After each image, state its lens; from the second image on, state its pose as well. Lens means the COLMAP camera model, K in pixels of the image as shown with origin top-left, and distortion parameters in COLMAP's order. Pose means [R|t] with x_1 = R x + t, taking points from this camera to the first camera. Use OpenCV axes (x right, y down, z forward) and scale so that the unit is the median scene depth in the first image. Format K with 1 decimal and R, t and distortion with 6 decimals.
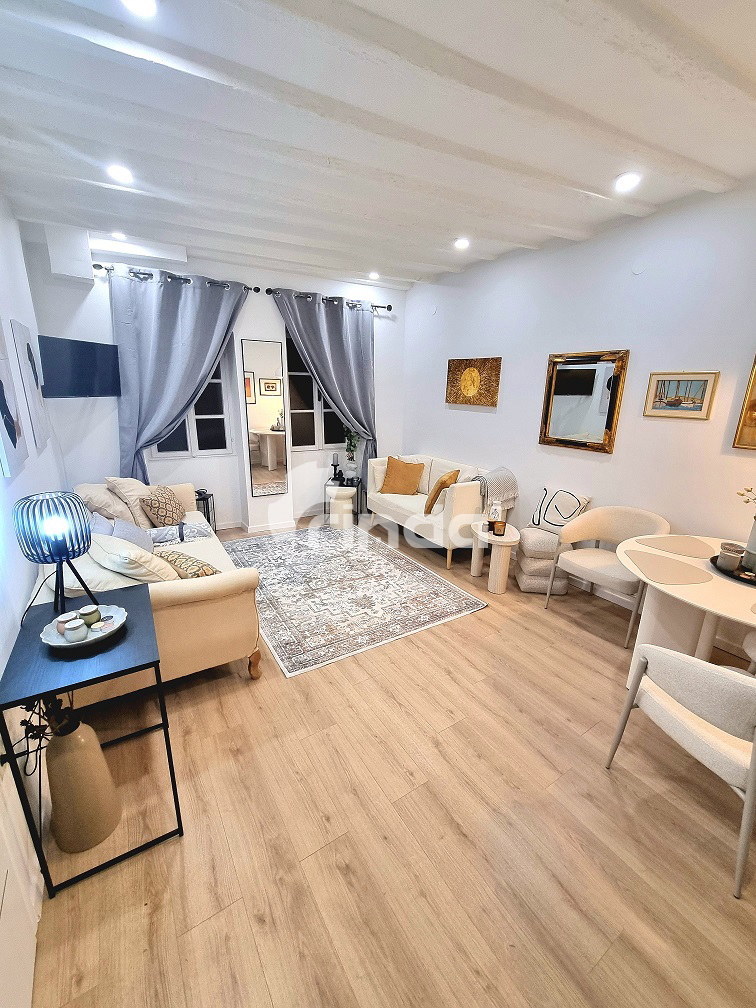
lens RADIAL K [[411.1, 0, 385.9], [0, 411.1, 503.1], [0, 0, 1]] dist [-0.000288, -0.001448]
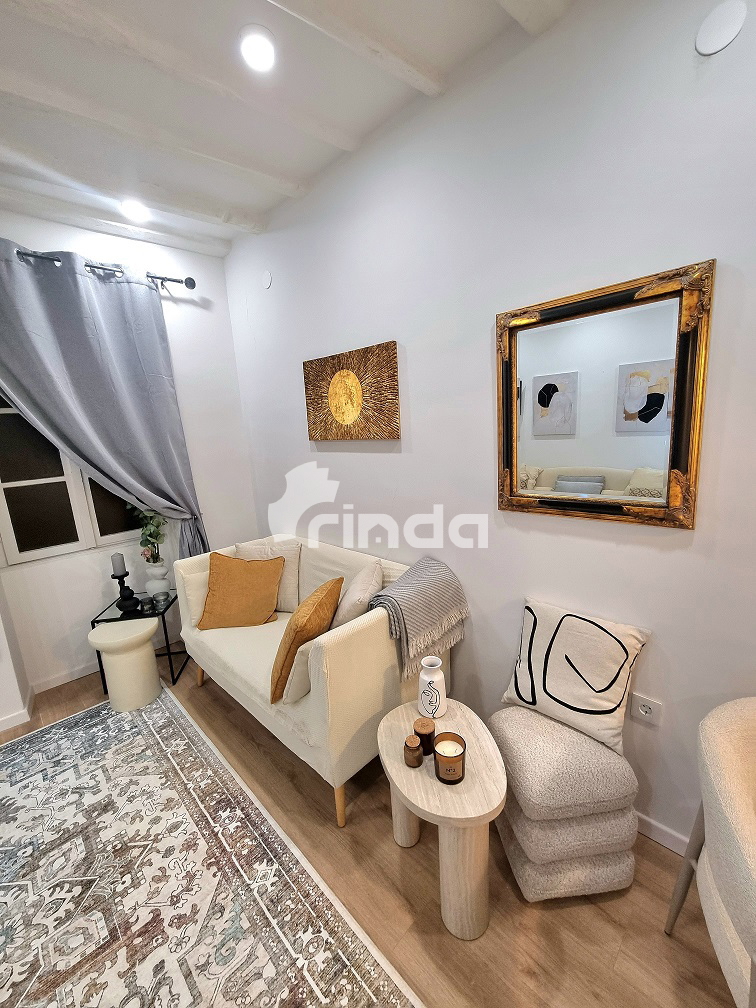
lens RADIAL K [[411.1, 0, 382.1], [0, 411.1, 502.3], [0, 0, 1]] dist [-0.000288, -0.001448]
pose [[0.976012, -0.117105, 0.183542, 0.185729], [0.133918, 0.987592, -0.082020, -0.152624], [-0.171659, 0.104632, 0.979584, 0.659133]]
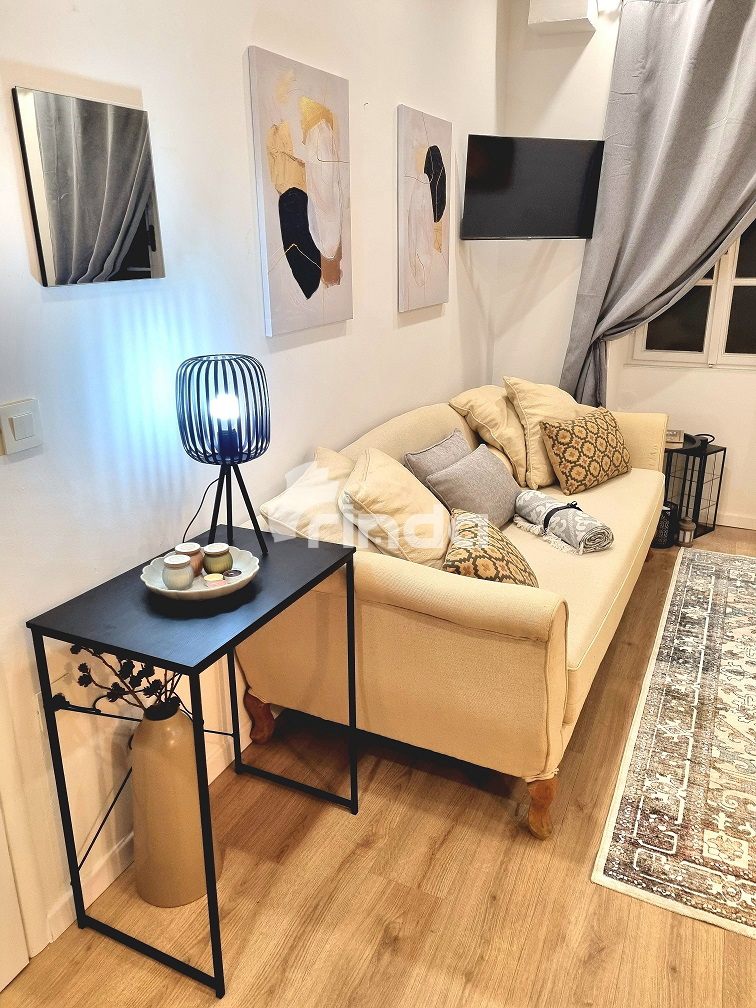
lens RADIAL K [[754.0, 0, 372.4], [0, 754.0, 503.4], [0, 0, 1]] dist [0.039166, -0.022550]
pose [[0.518967, 0.238060, -0.820975, 0.136676], [-0.208791, 0.966648, 0.148317, -0.008157], [0.828902, 0.094441, 0.551364, 0.261957]]
